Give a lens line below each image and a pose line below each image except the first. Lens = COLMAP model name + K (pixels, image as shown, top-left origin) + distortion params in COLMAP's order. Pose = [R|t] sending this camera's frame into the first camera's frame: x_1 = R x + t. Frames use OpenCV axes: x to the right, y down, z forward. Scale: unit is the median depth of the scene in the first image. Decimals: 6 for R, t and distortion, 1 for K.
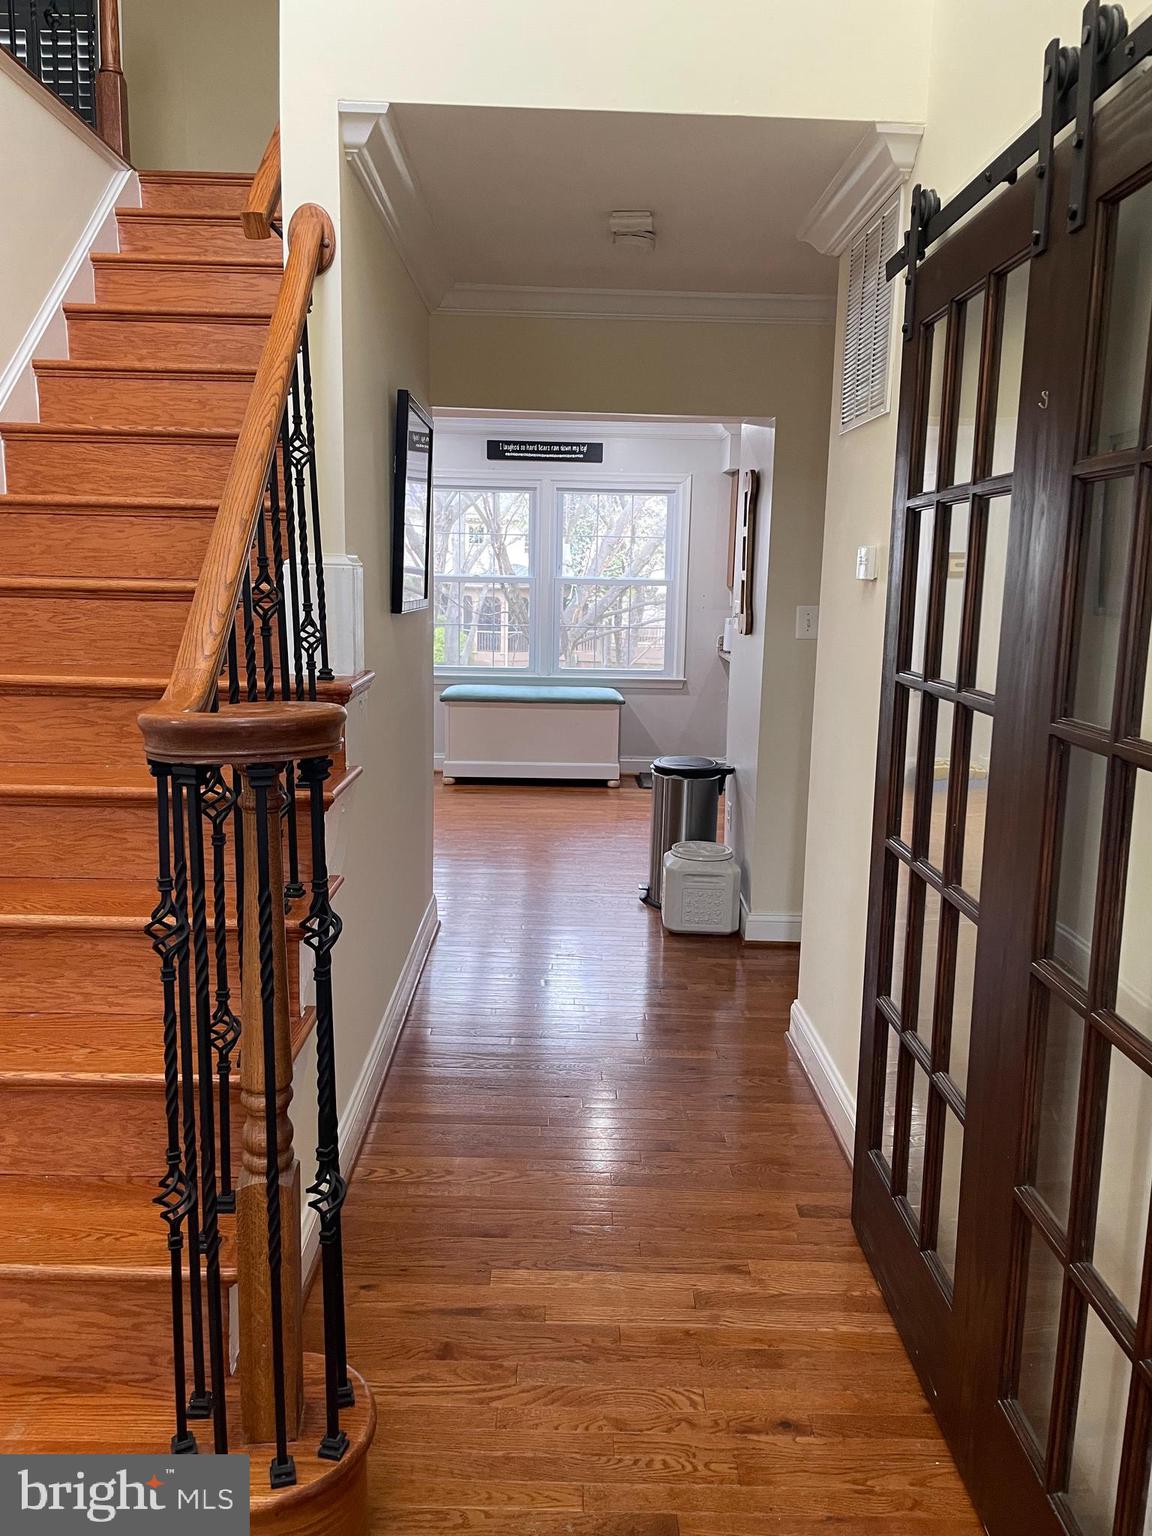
lens RADIAL K [[1161.7, 0, 569.0], [0, 1161.7, 760.6], [0, 0, 1]] dist [0.098680, -0.132409]
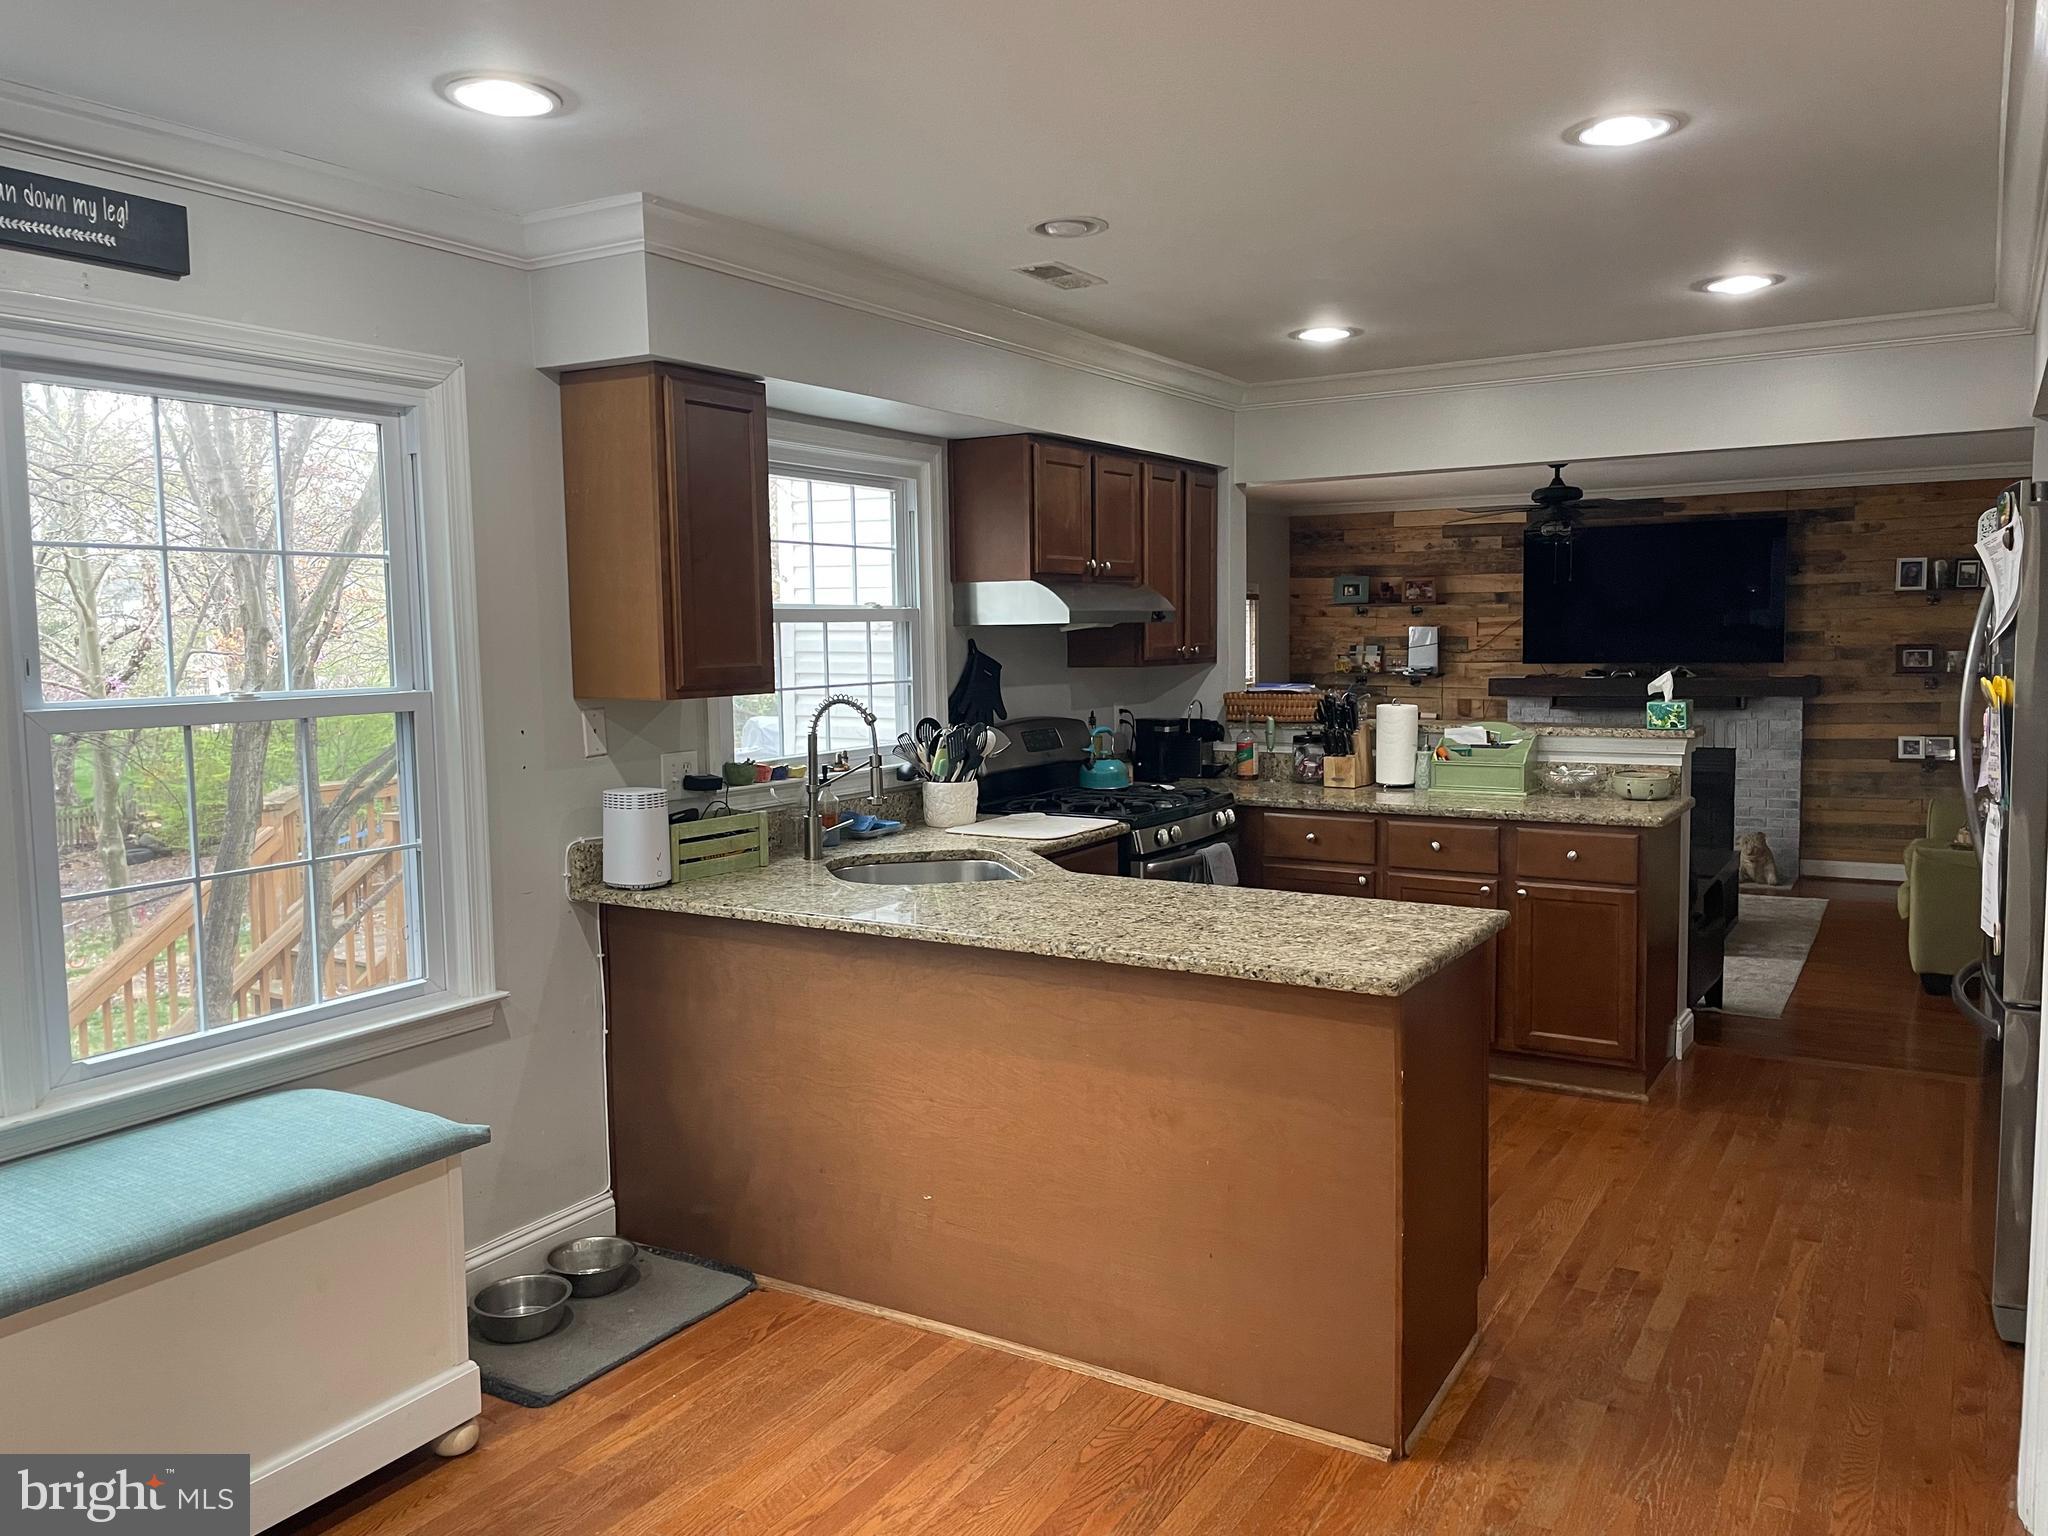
lens RADIAL K [[1549.0, 0, 1019.7], [0, 1549.0, 752.2], [0, 0, 1]] dist [0.098680, -0.132409]
pose [[0.526625, -0.097418, 0.844497, -0.599527], [0.169091, 0.985566, 0.008247, -0.377871], [-0.833111, 0.138453, 0.535496, 2.113648]]
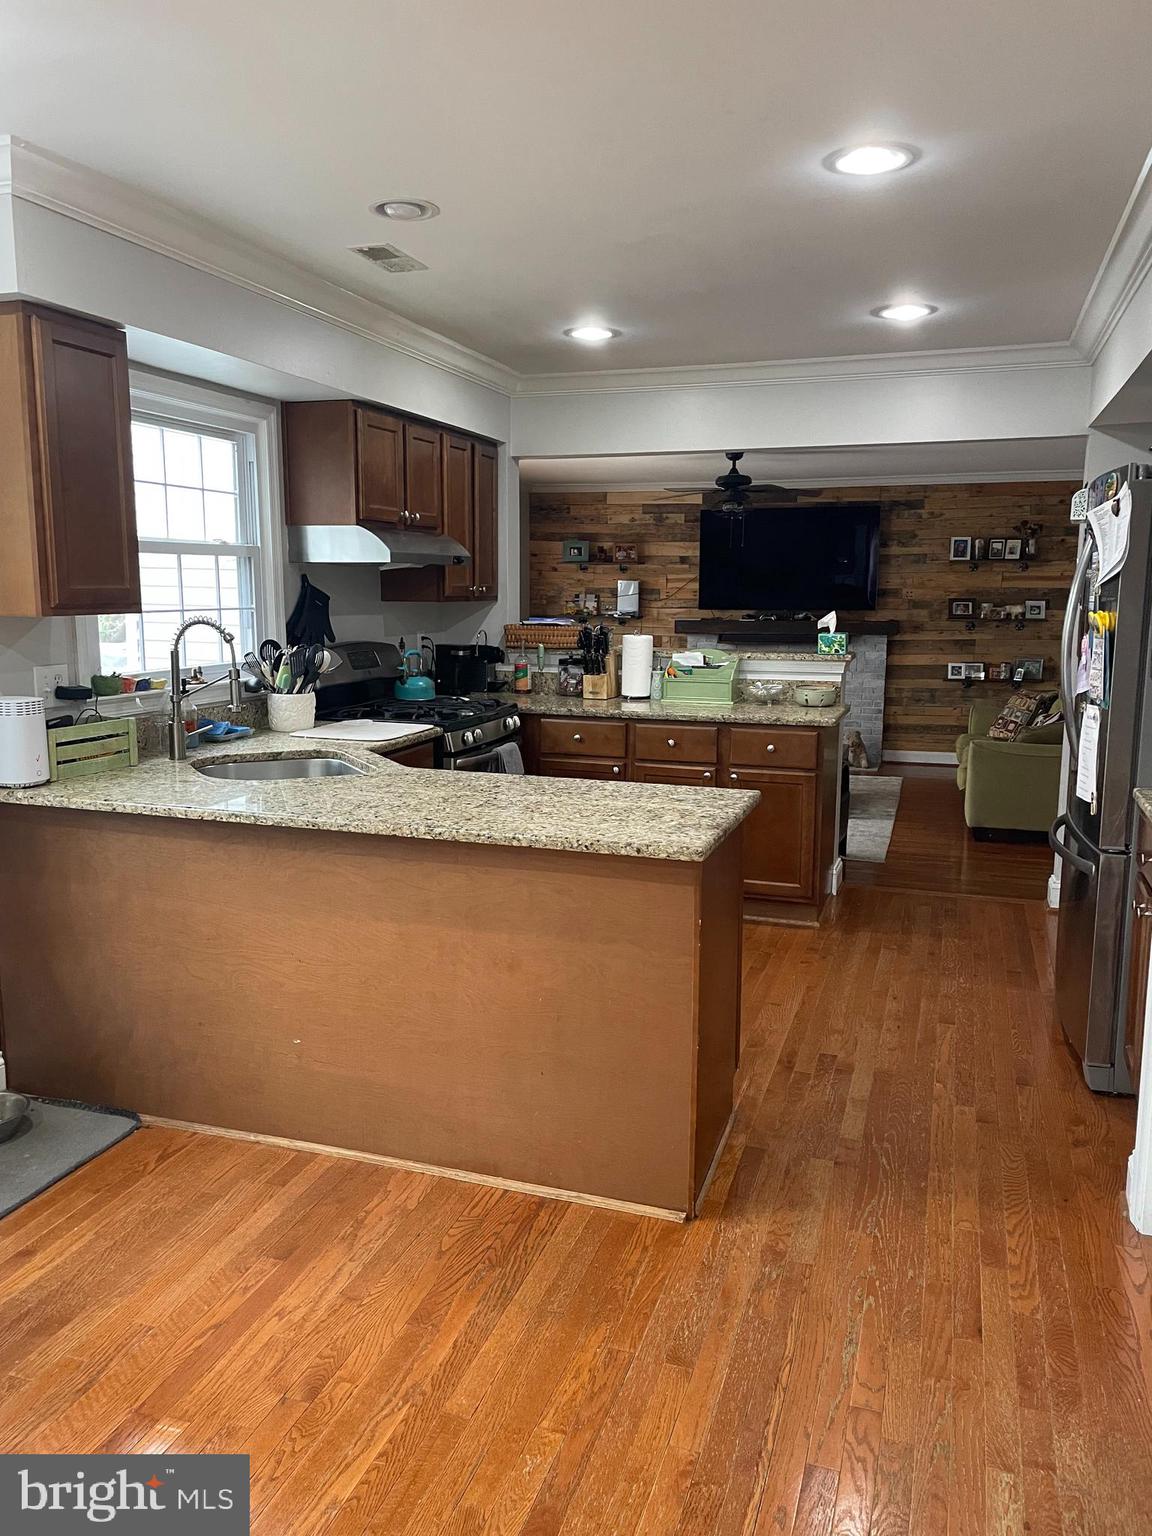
lens RADIAL K [[1161.7, 0, 569.0], [0, 1161.7, 760.6], [0, 0, 1]] dist [0.098680, -0.132409]
pose [[0.325473, -0.163591, 0.931292, -0.521480], [0.161474, 0.980068, 0.115726, -0.377311], [-0.931662, 0.112714, 0.345402, 2.248550]]
